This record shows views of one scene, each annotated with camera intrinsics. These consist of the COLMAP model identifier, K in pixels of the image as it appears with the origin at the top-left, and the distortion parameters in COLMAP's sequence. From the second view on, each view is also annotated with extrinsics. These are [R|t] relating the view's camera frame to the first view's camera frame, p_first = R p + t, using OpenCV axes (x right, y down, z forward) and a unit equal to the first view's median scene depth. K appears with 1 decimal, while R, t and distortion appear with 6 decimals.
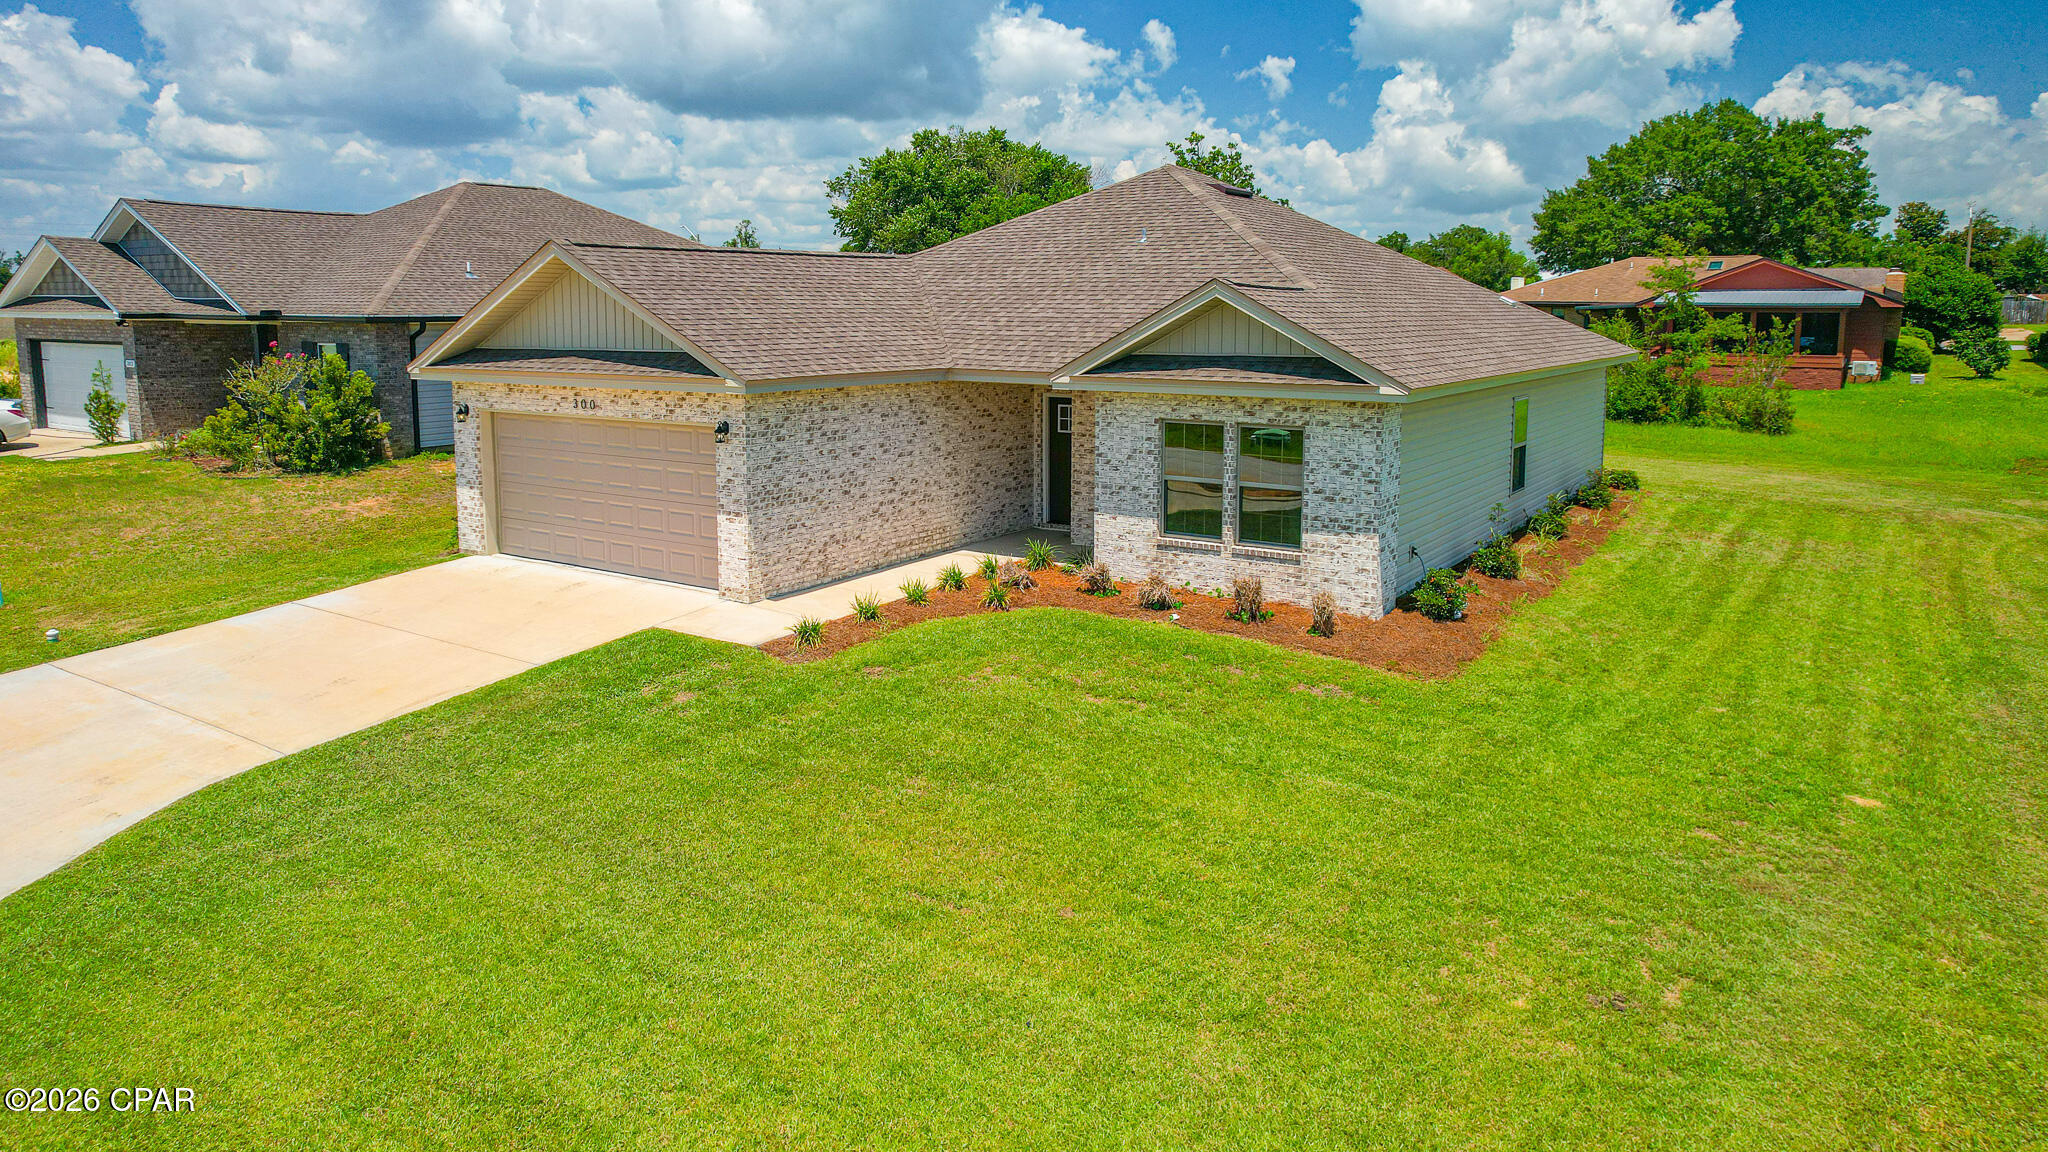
lens RADIAL K [[1337.8, 0, 947.4], [0, 1337.8, 460.2], [0, 0, 1]] dist [0.015760, 0.003606]
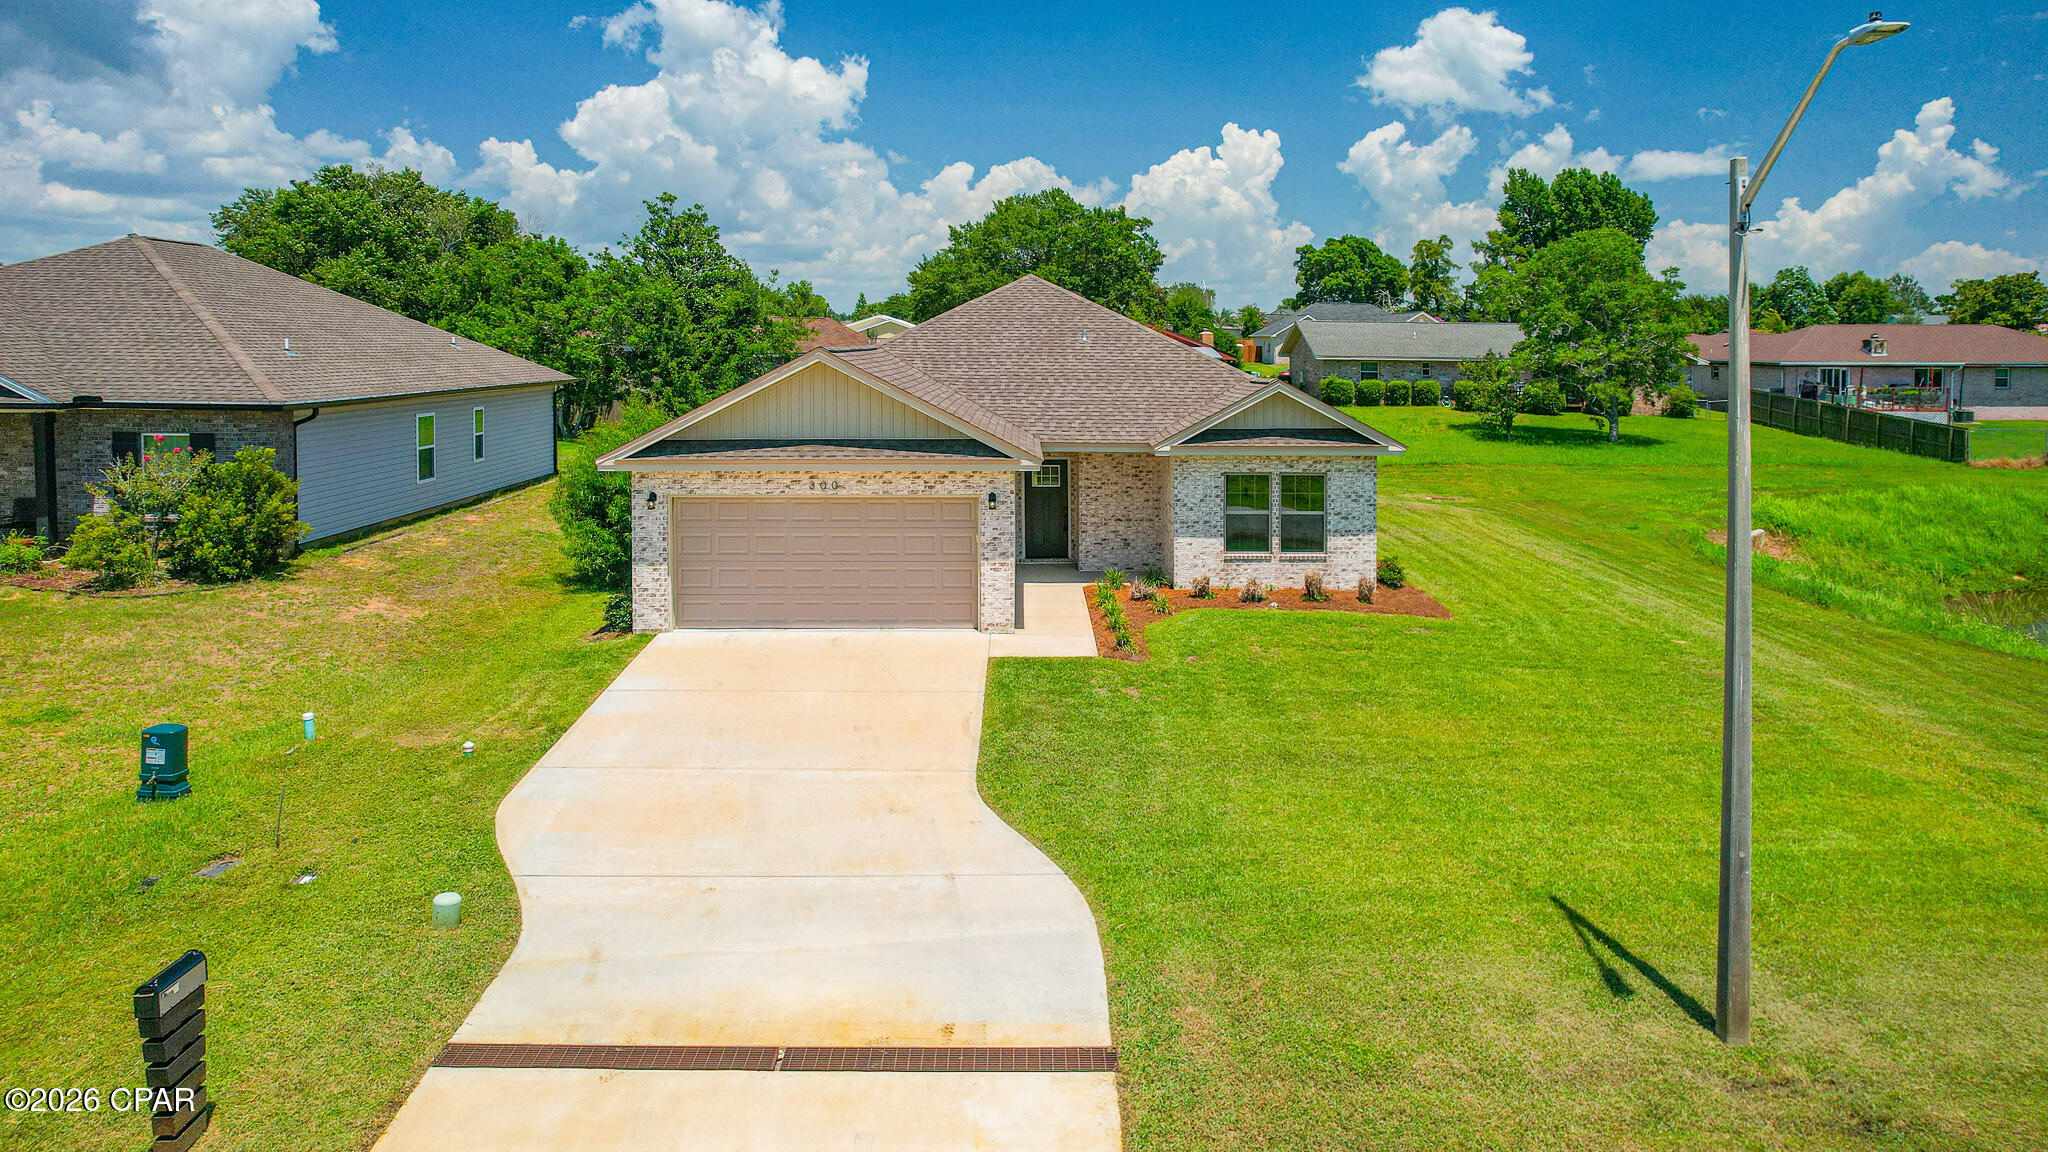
lens RADIAL K [[1441.5, 0, 1050.8], [0, 1441.5, 318.9], [0, 0, 1]] dist [-0.001295, -0.001483]
pose [[0.793168, 0.011679, 0.608891, -0.956069], [0.062826, 0.992912, -0.100885, -0.050579], [-0.605754, 0.118273, 0.786812, -0.150351]]
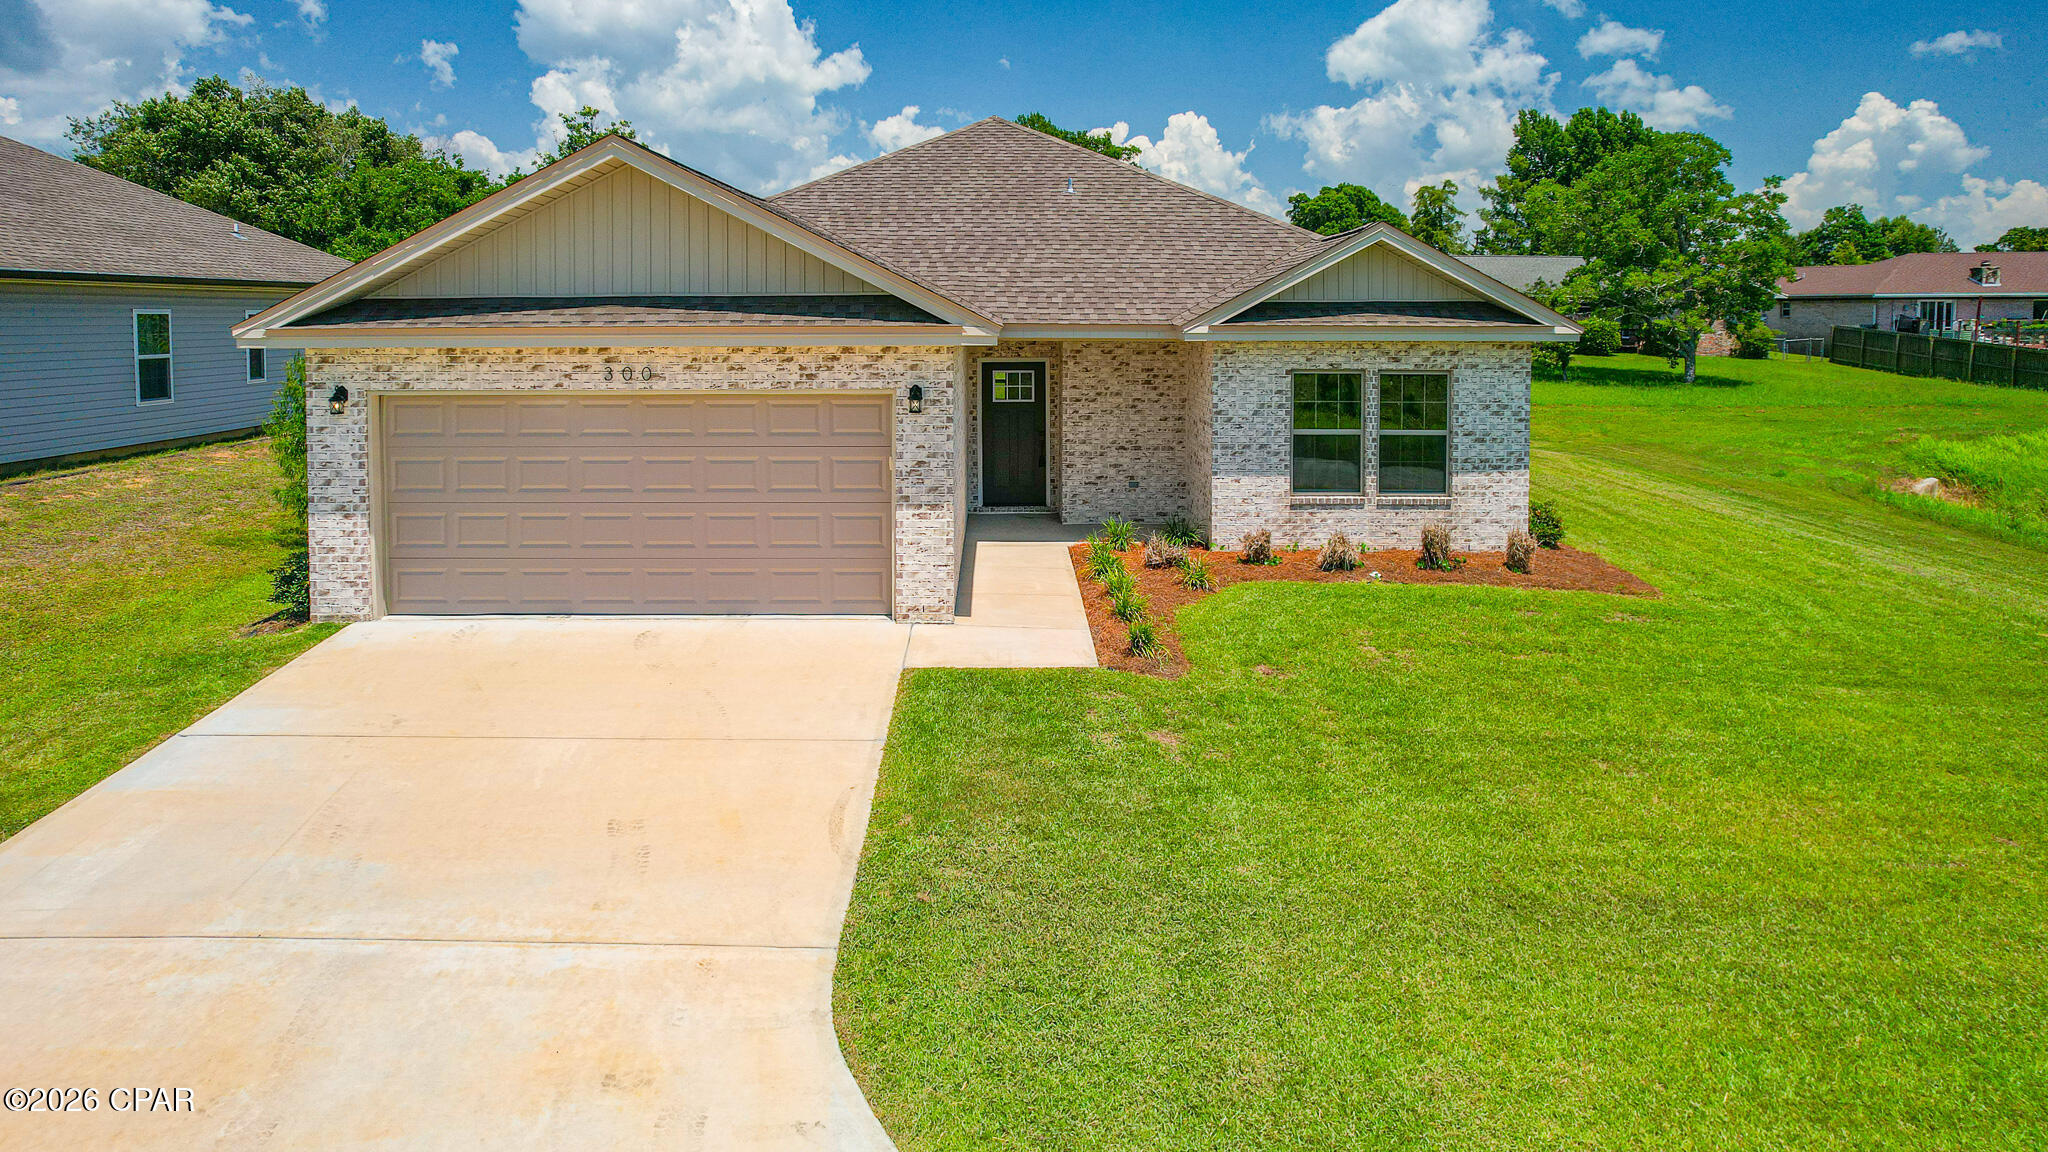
lens RADIAL K [[1386.7, 0, 992.7], [0, 1386.7, 374.9], [0, 0, 1]] dist [-0.002544, 0.002270]
pose [[0.810581, -0.025099, 0.585088, -0.578645], [0.064992, 0.996765, -0.047281, 0.005178], [-0.582009, 0.076351, 0.809590, 0.333374]]
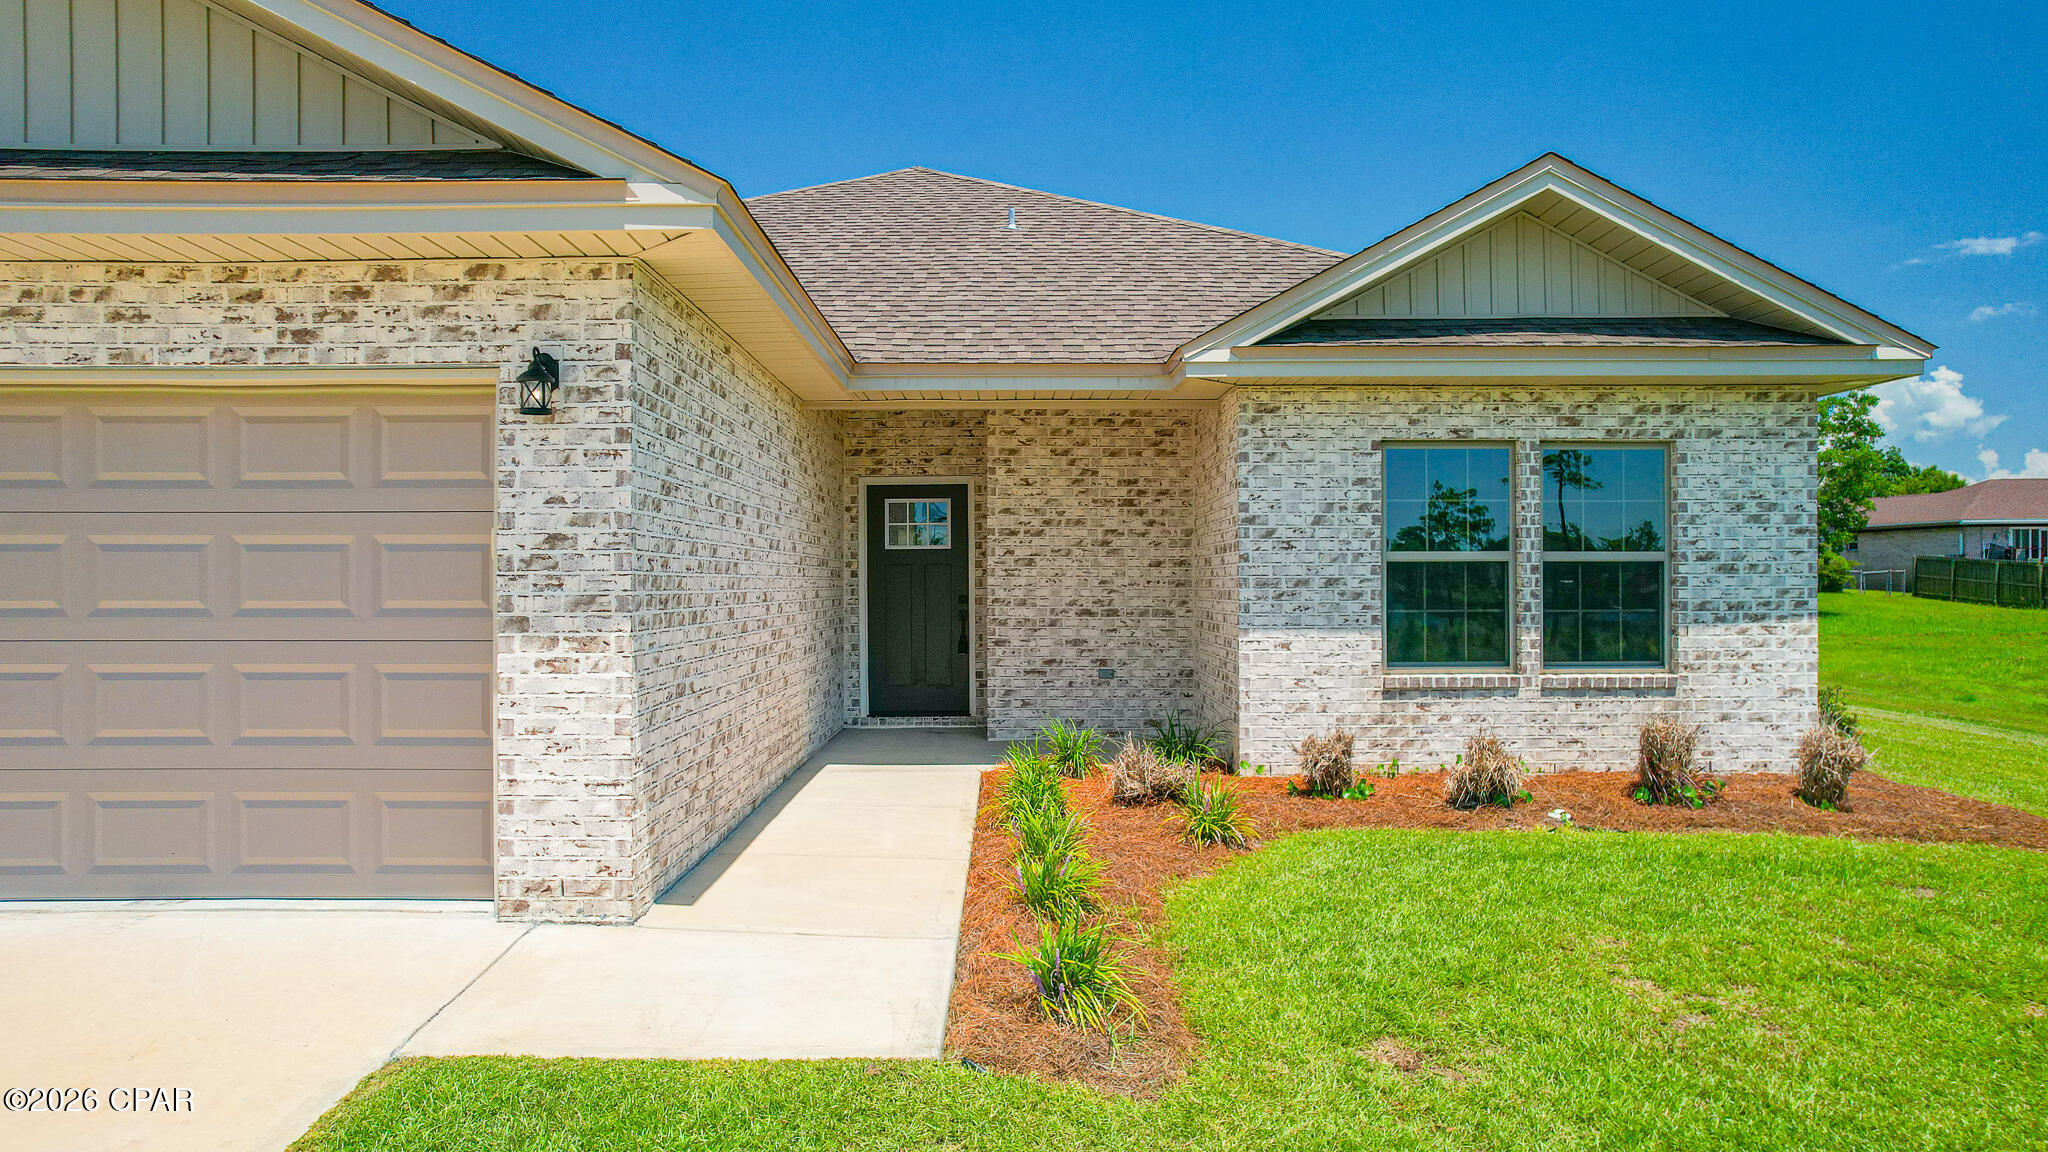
lens RADIAL K [[1355.0, 0, 1013.4], [0, 1355.0, 560.9], [0, 0, 1]] dist [-0.059707, 0.070617]
pose [[0.809503, 0.011096, 0.587011, -0.258949], [0.066176, 0.991725, -0.110006, 0.062149], [-0.583374, 0.127896, 0.802071, 0.670043]]
